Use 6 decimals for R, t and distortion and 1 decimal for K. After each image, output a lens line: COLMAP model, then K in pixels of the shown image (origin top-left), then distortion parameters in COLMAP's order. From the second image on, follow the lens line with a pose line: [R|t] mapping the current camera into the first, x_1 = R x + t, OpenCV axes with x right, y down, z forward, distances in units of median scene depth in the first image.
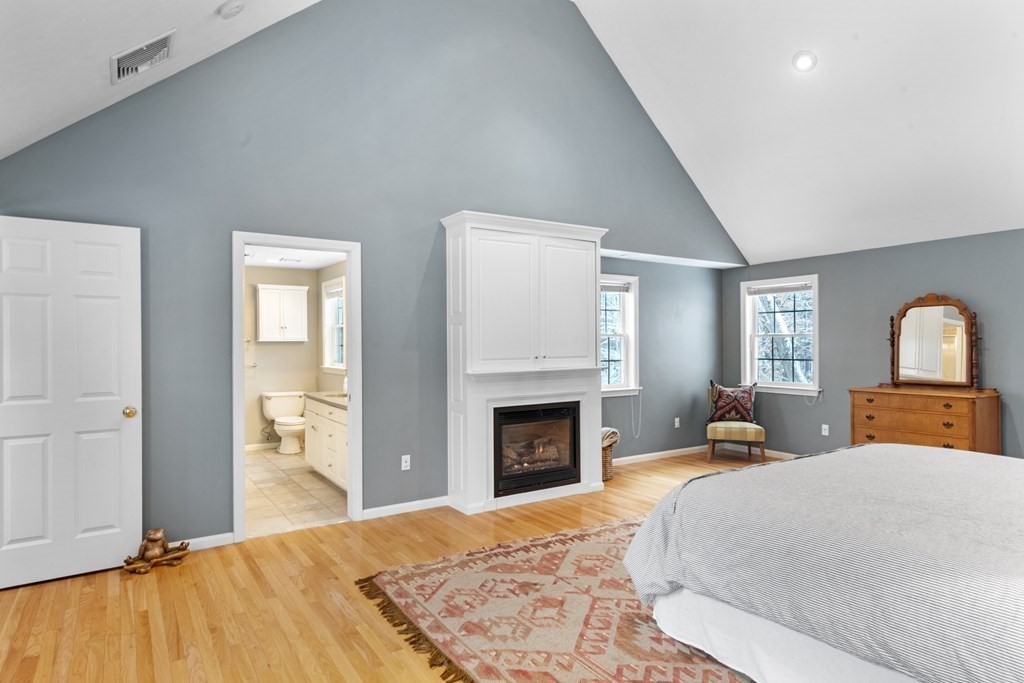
lens RADIAL K [[562.3, 0, 509.9], [0, 562.3, 340.1], [0, 0, 1]] dist [-0.006468, -0.000690]
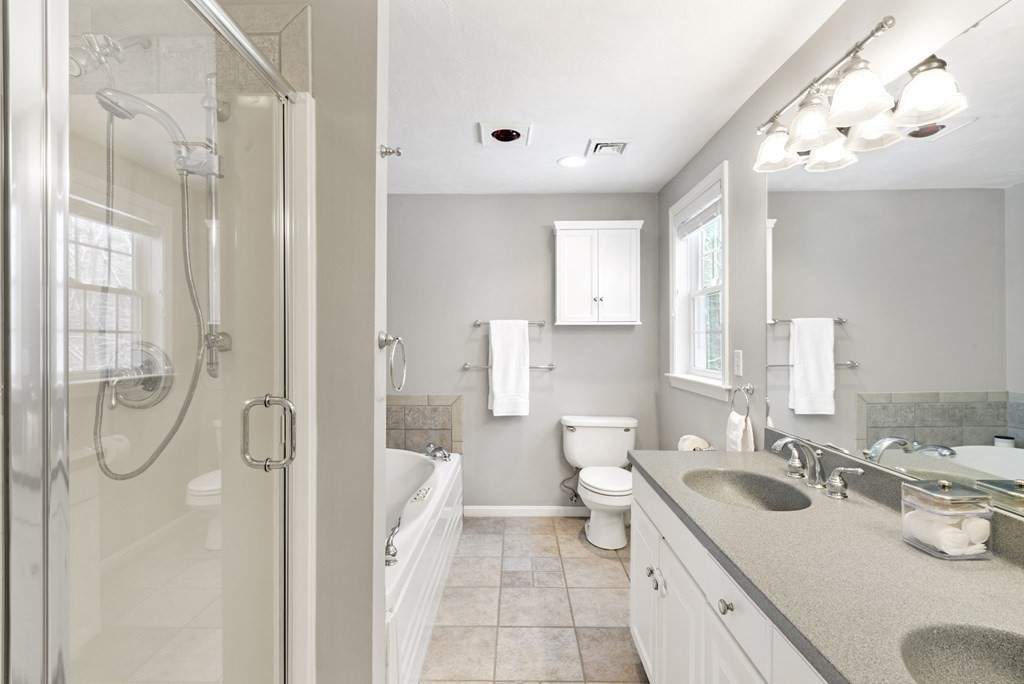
lens RADIAL K [[508.8, 0, 510.2], [0, 508.8, 336.8], [0, 0, 1]] dist [-0.004937, -0.001772]
pose [[0.822546, 0.005600, -0.568671, -0.179491], [-0.005346, 0.999983, 0.002114, 0.011890], [0.568674, 0.001301, 0.822562, 0.508852]]
